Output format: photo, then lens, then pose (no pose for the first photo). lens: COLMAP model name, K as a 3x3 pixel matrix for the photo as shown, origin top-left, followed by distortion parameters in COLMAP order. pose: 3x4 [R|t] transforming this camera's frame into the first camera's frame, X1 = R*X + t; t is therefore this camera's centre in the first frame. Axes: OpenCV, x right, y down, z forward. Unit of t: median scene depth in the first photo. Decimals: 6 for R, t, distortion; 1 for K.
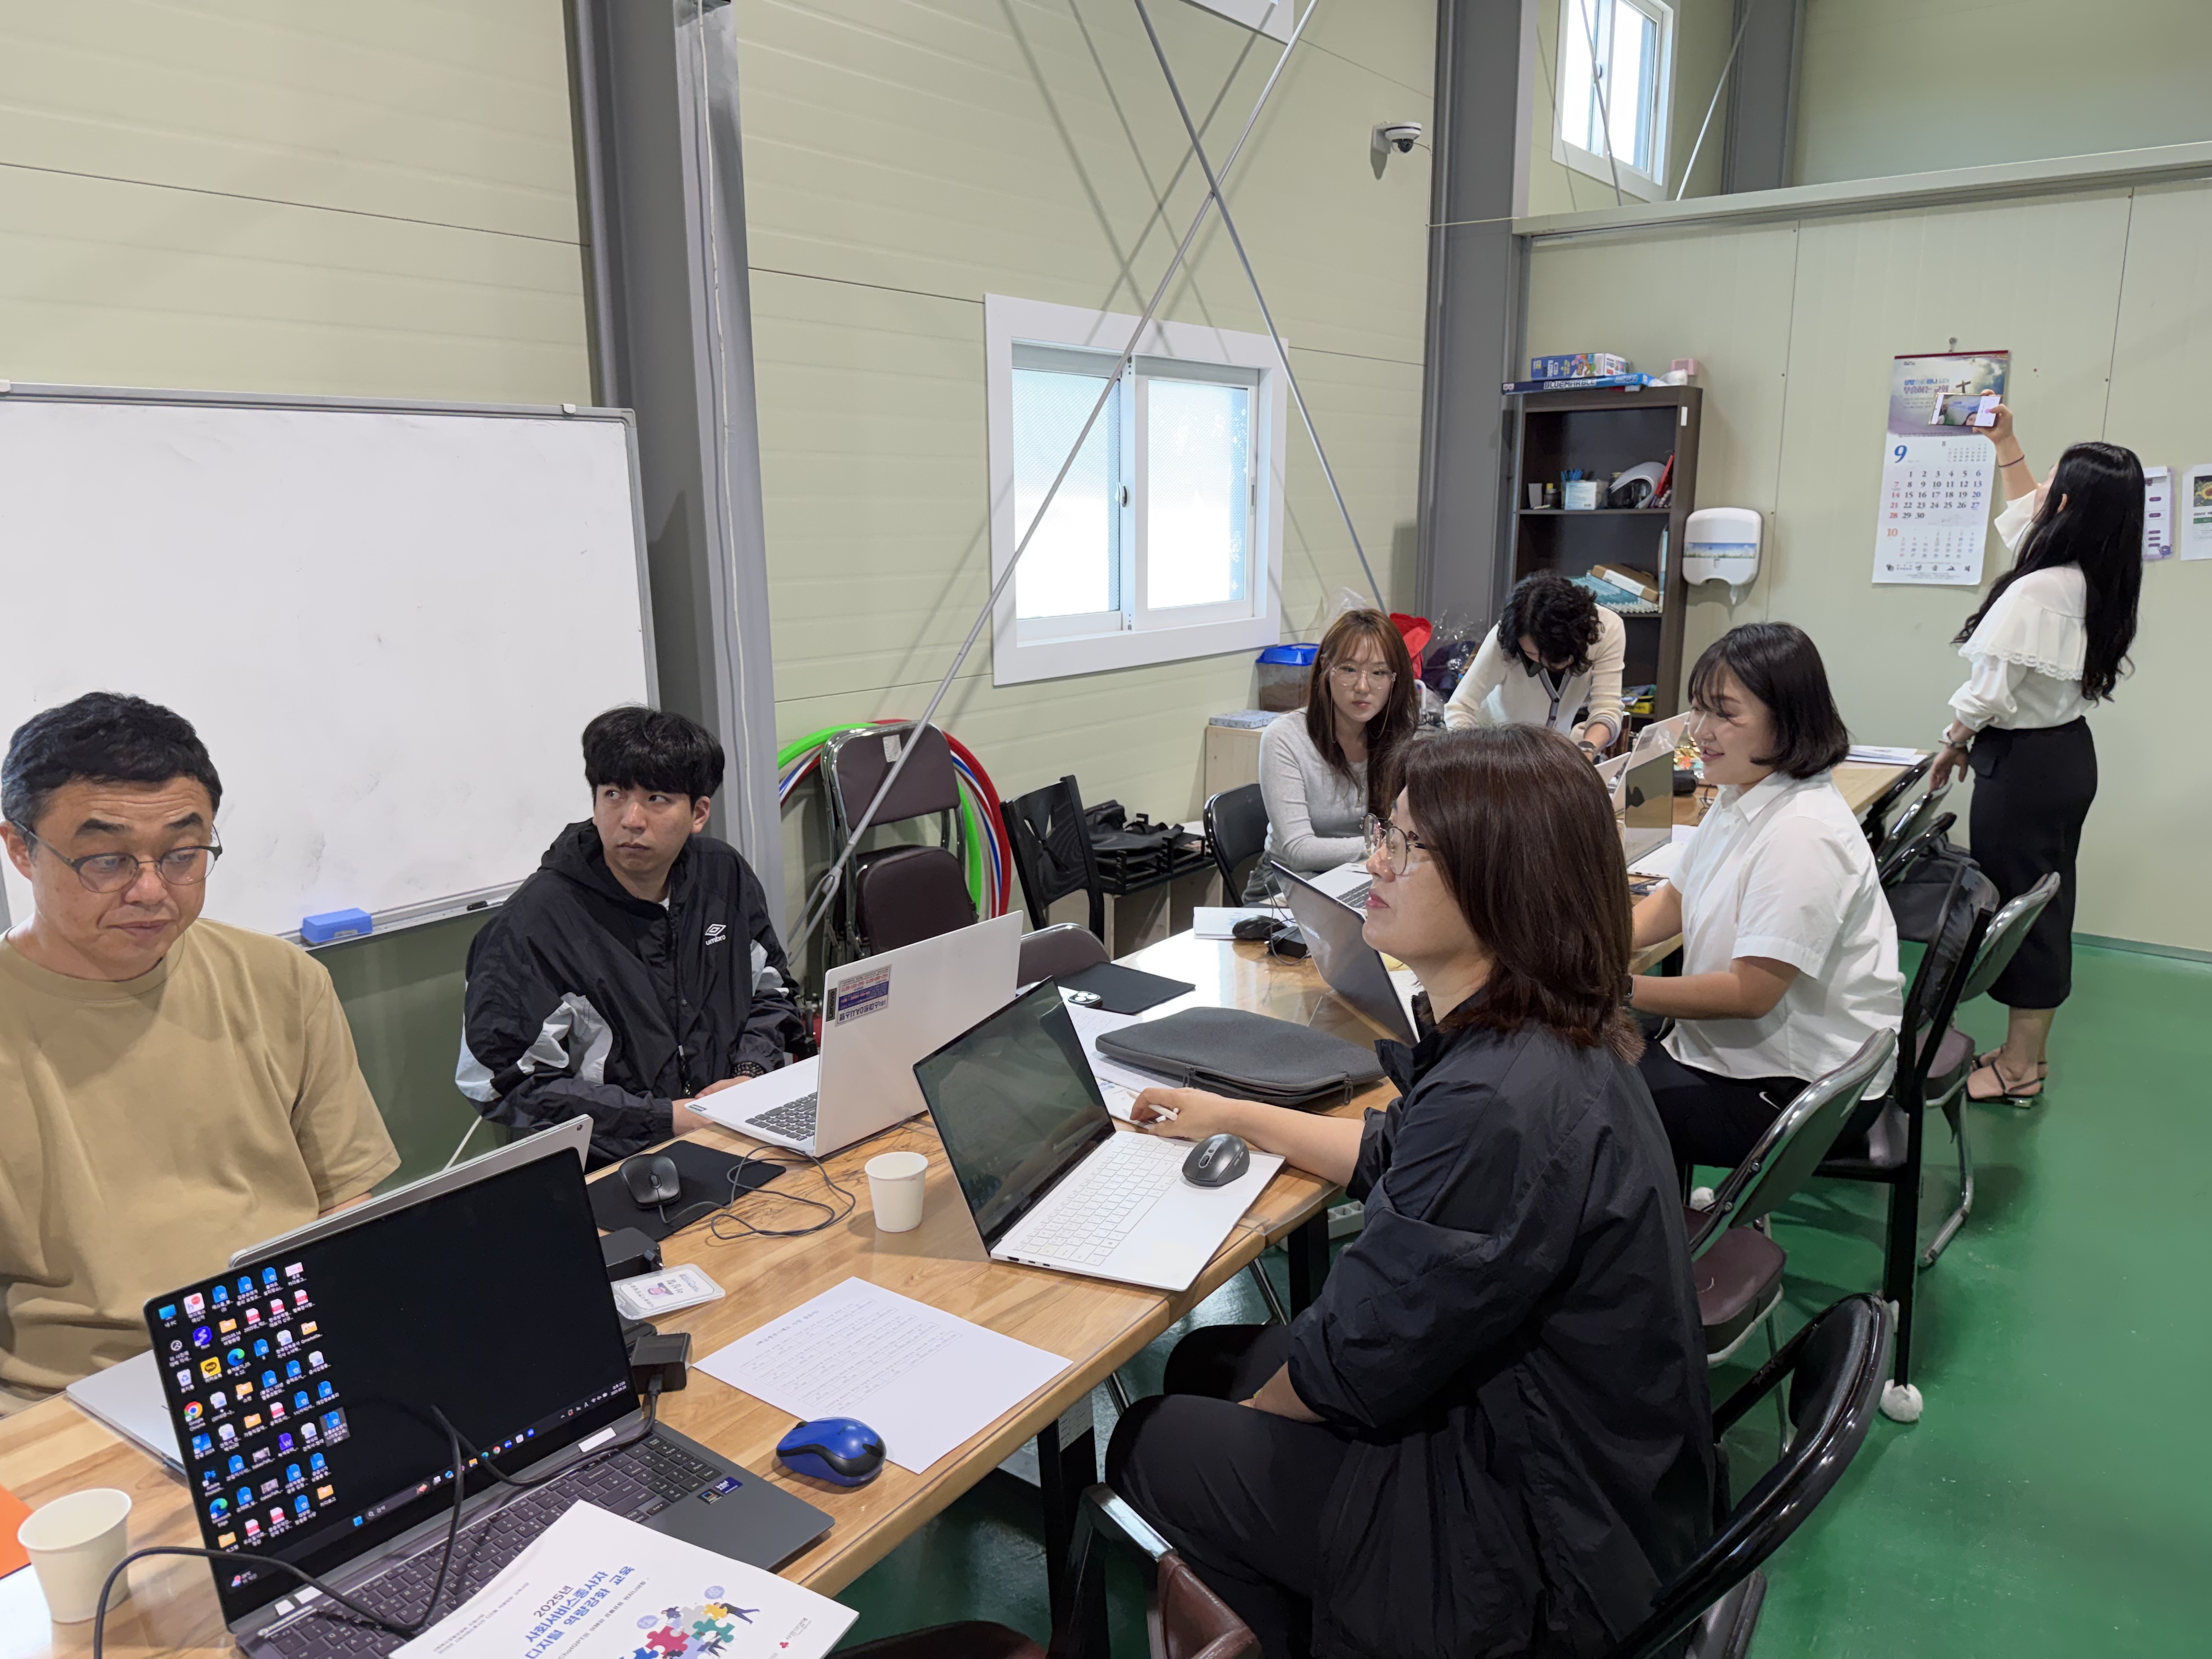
lens RADIAL K [[1592.0, 0, 1079.8], [0, 1592.0, 890.1], [0, 0, 1]] dist [0.006756, -0.062791]
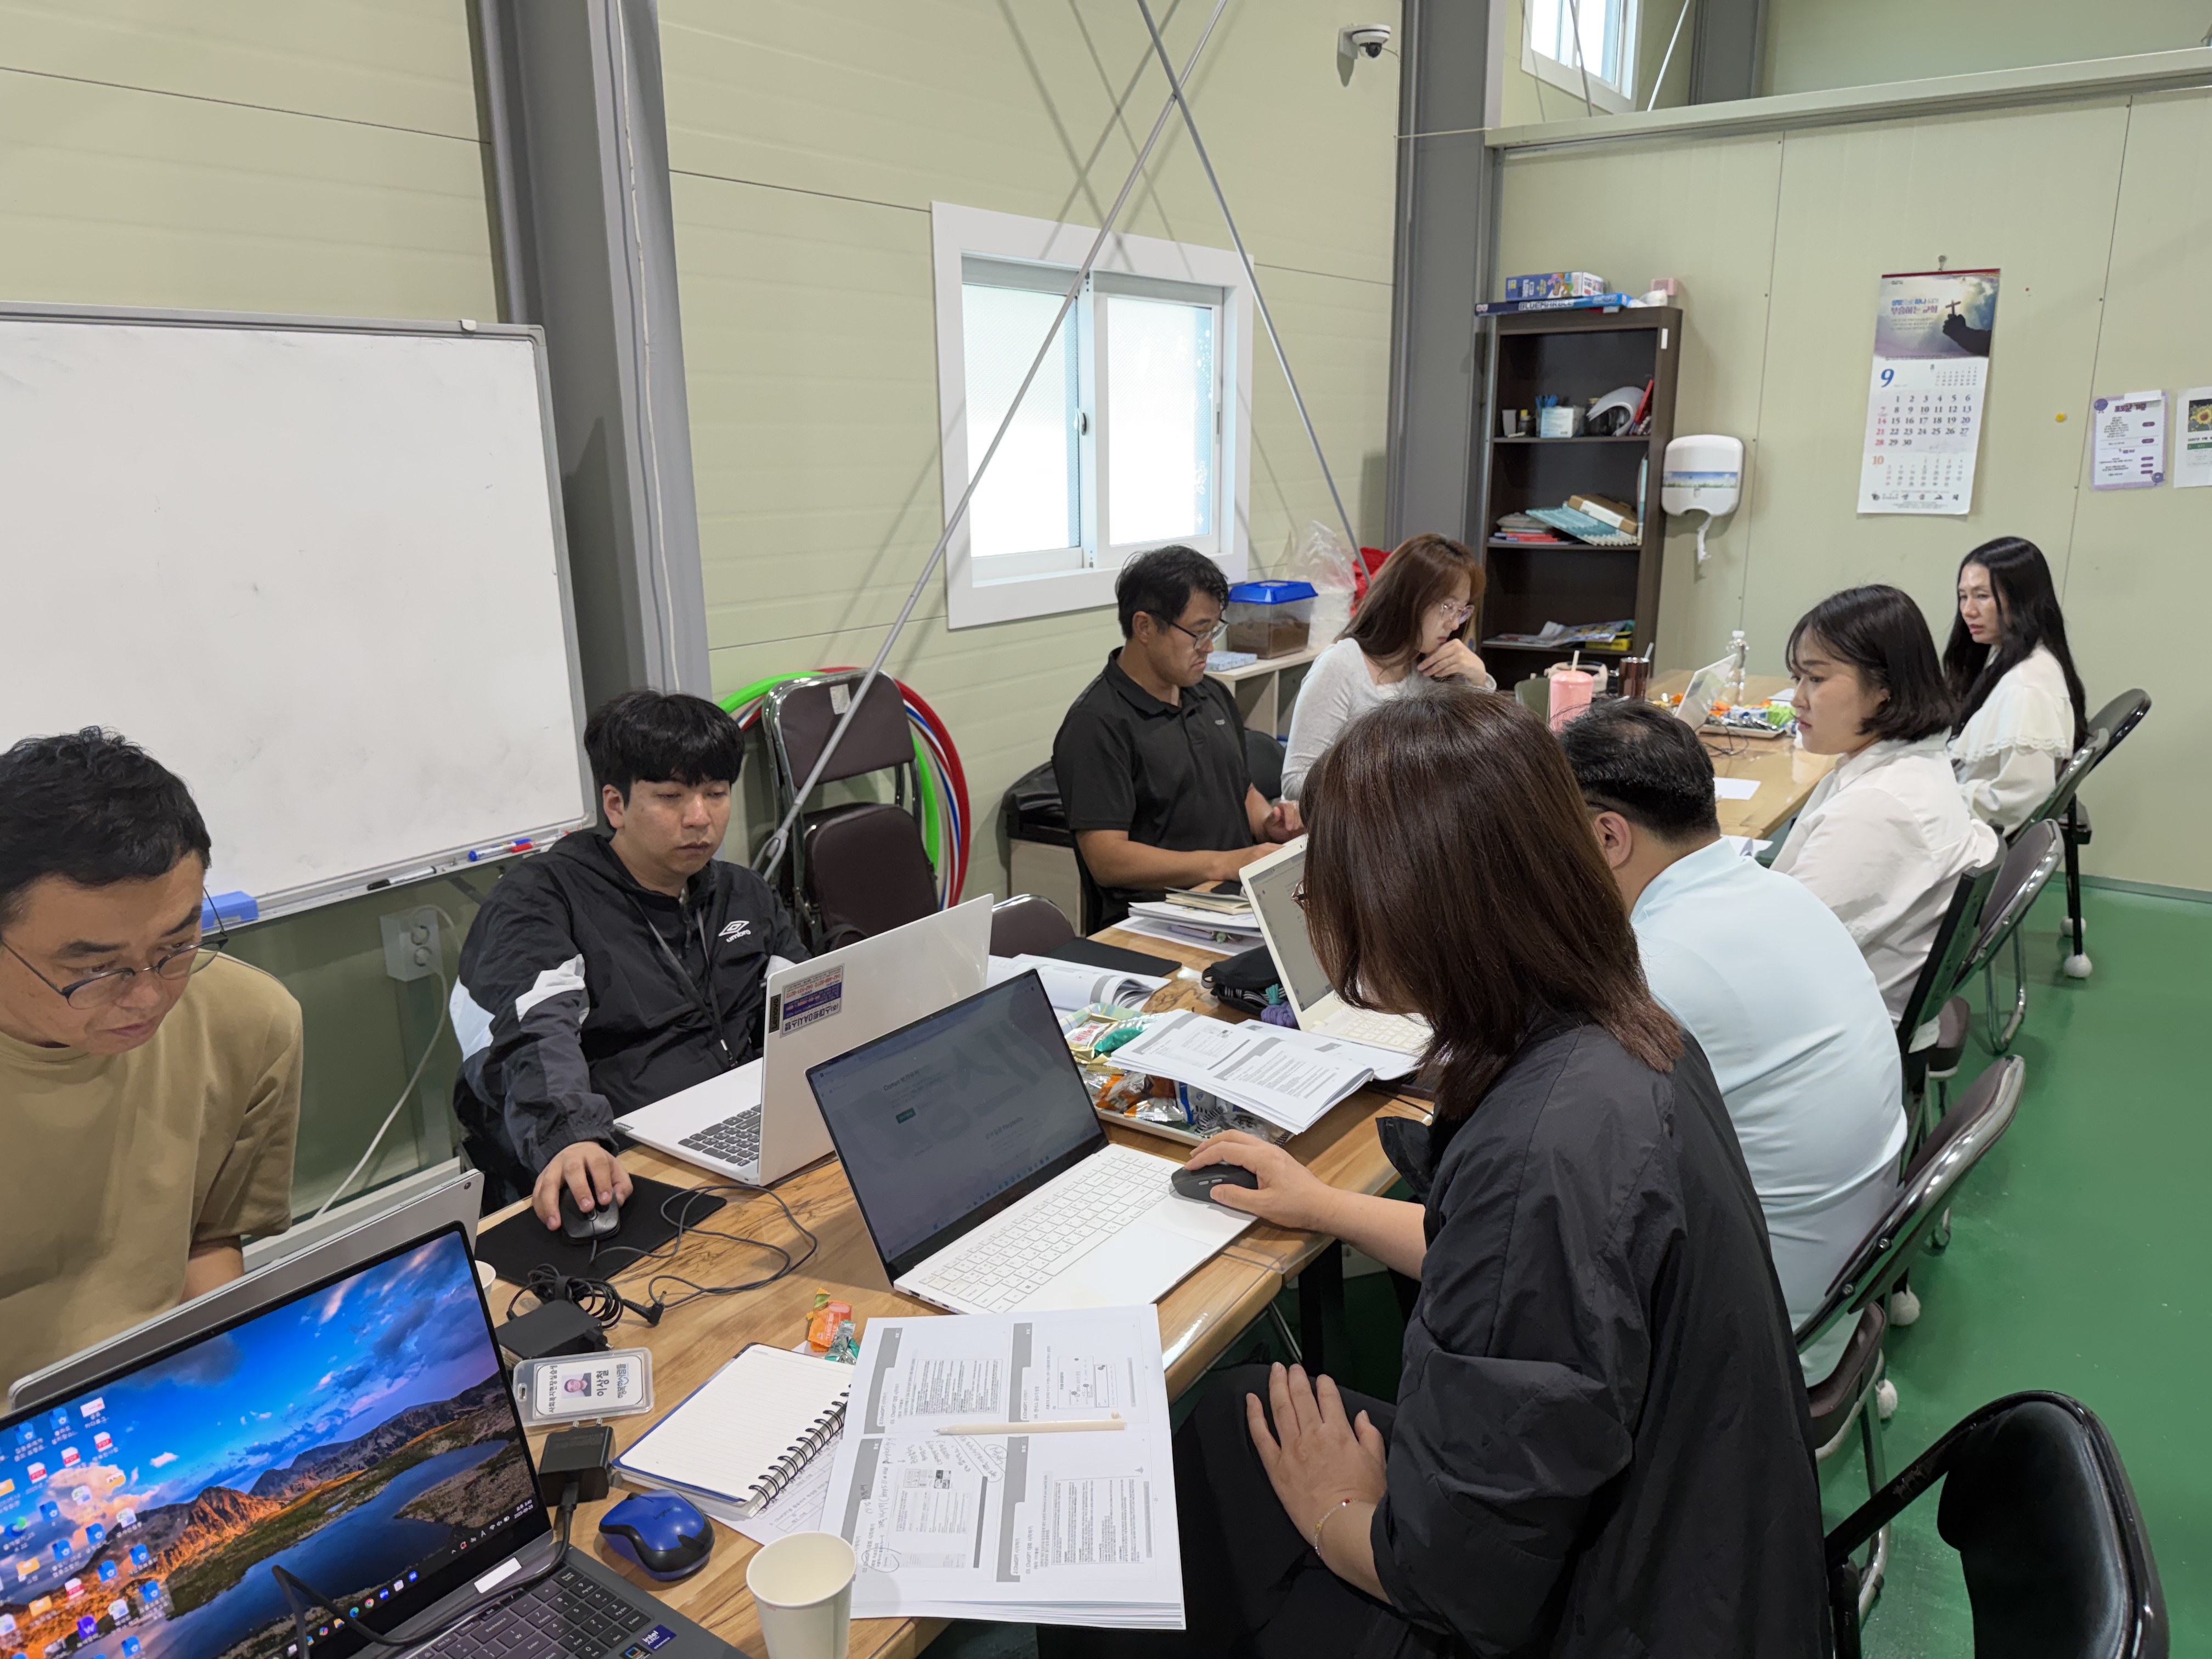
lens RADIAL K [[1596.6, 0, 1108.7], [0, 1596.6, 891.2], [0, 0, 1]] dist [-0.005331, -0.039265]
pose [[0.998774, -0.016339, 0.046727, -0.005922], [0.014442, 0.999069, 0.040655, -0.010439], [-0.047348, -0.039931, 0.998080, 0.051901]]
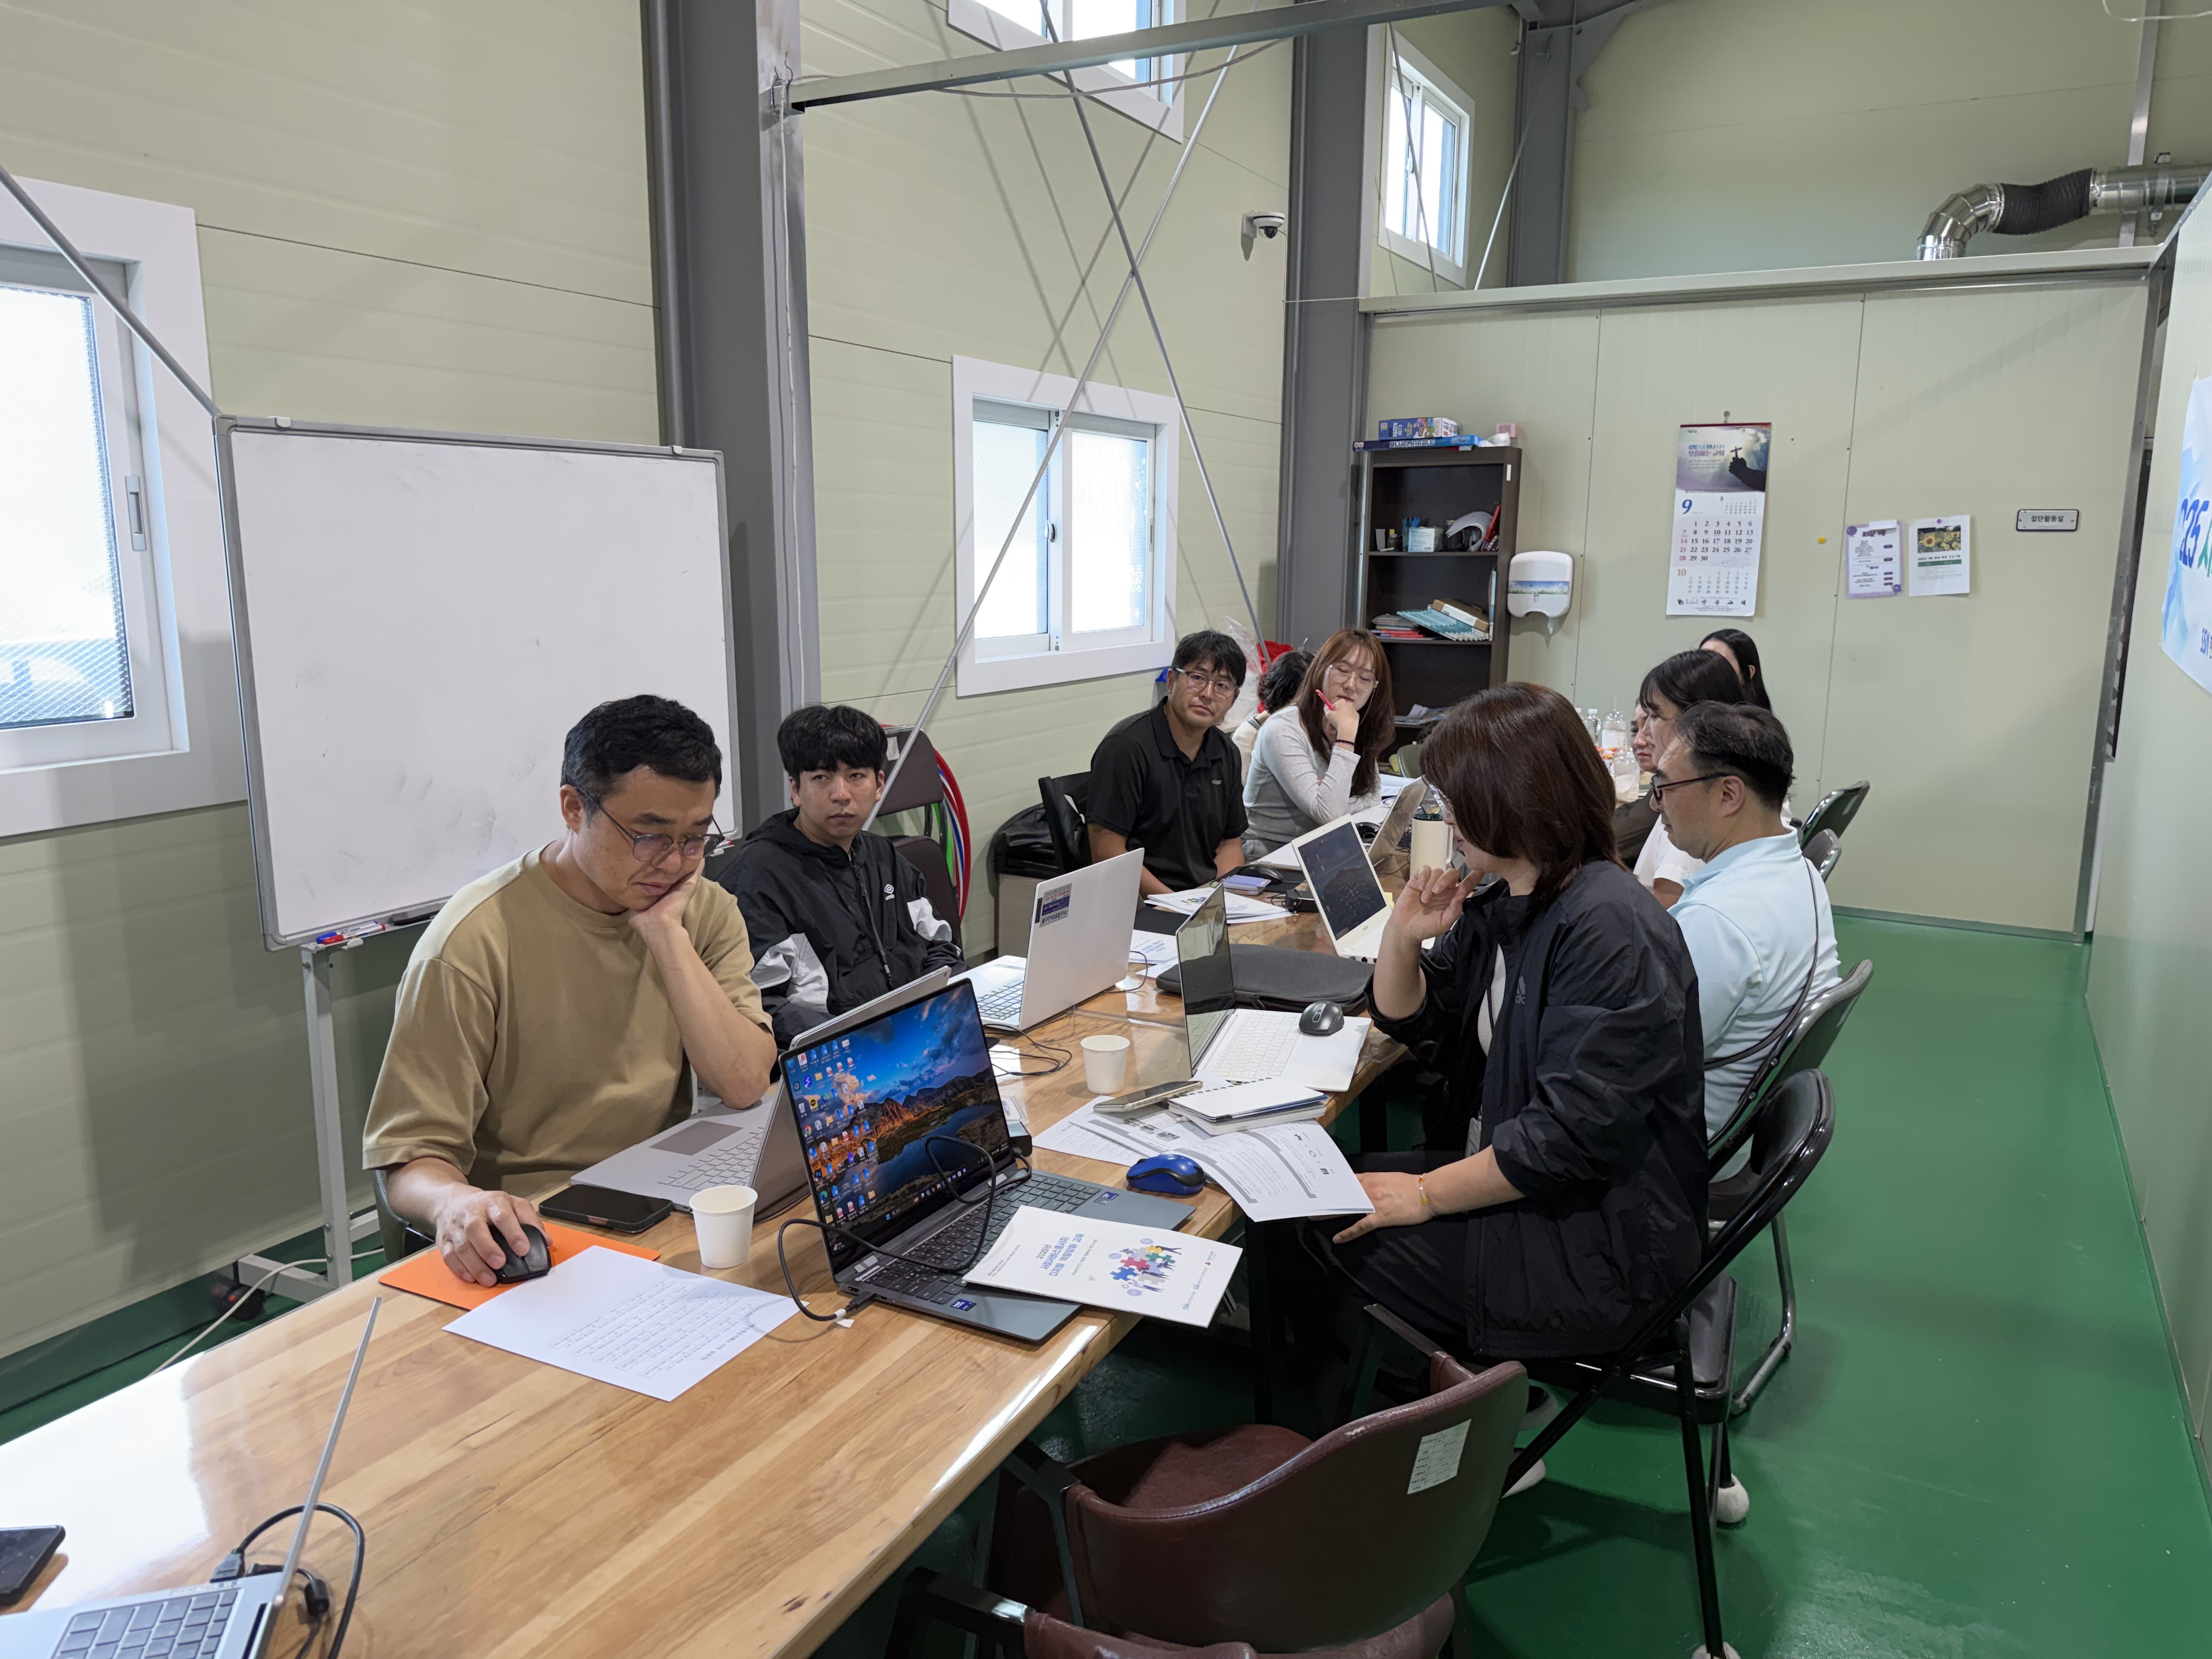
lens RADIAL K [[1582.6, 0, 1102.7], [0, 1582.6, 889.1], [0, 0, 1]] dist [0.096359, -0.297034]
pose [[0.987510, -0.018800, 0.156432, -0.123094], [0.022767, 0.999462, -0.023605, 0.034640], [-0.155904, 0.026872, 0.987407, -0.123530]]
